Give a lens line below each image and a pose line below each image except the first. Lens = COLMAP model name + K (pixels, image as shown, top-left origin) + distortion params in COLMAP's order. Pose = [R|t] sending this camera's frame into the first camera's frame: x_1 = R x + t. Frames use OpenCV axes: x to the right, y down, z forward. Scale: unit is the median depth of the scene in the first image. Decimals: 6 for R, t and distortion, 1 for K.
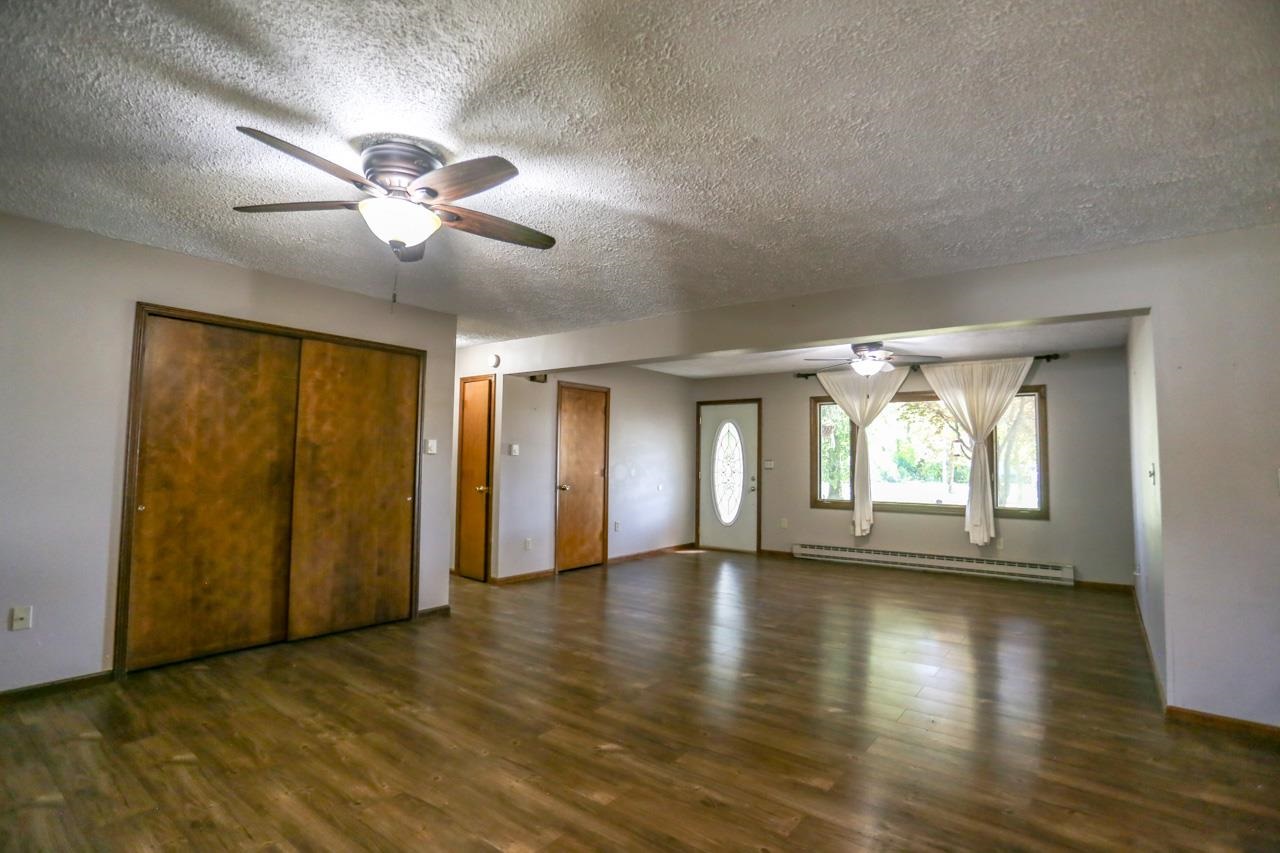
lens RADIAL K [[627.1, 0, 643.4], [0, 627.1, 418.8], [0, 0, 1]] dist [-0.069004, 0.025146]
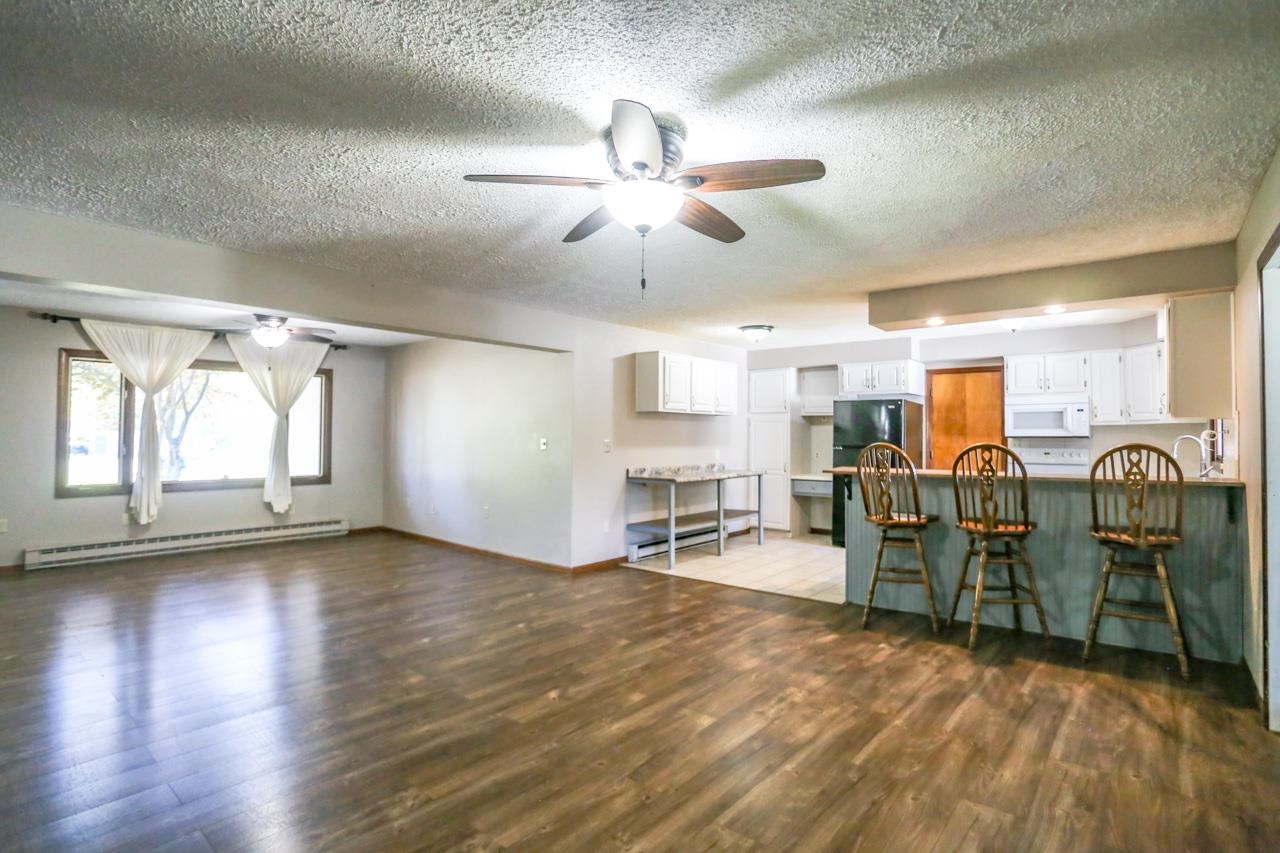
lens RADIAL K [[627.1, 0, 643.4], [0, 627.1, 418.8], [0, 0, 1]] dist [-0.069004, 0.025146]
pose [[0.046043, 0.011404, 0.998874, -0.466170], [-0.069269, 0.997564, -0.008197, 0.006982], [-0.996535, -0.068814, 0.046721, 0.315007]]
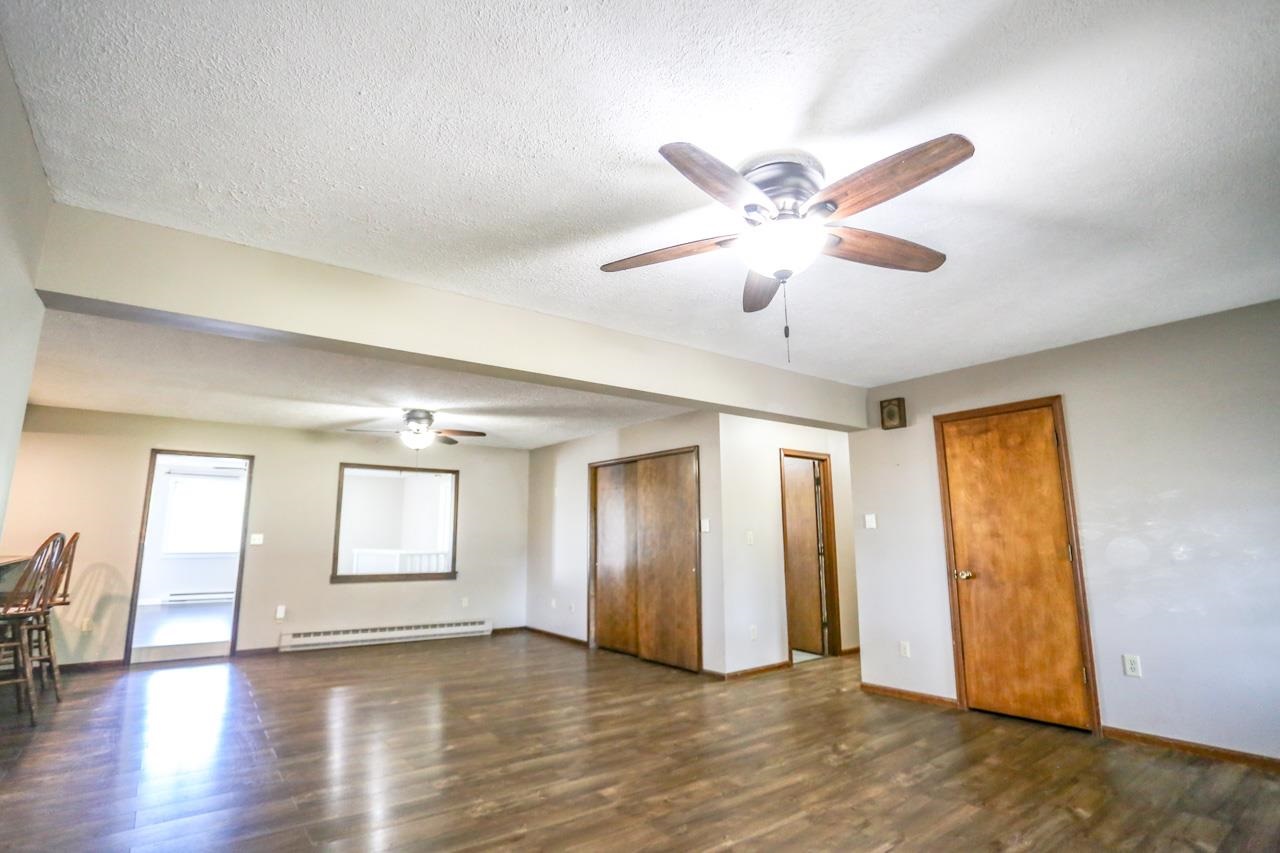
lens RADIAL K [[627.1, 0, 643.4], [0, 627.1, 418.8], [0, 0, 1]] dist [-0.069004, 0.025146]
pose [[-0.263653, -0.193885, -0.944932, 0.580145], [0.065559, 0.973725, -0.218085, 0.068619], [0.962387, -0.119448, -0.244015, 0.839795]]
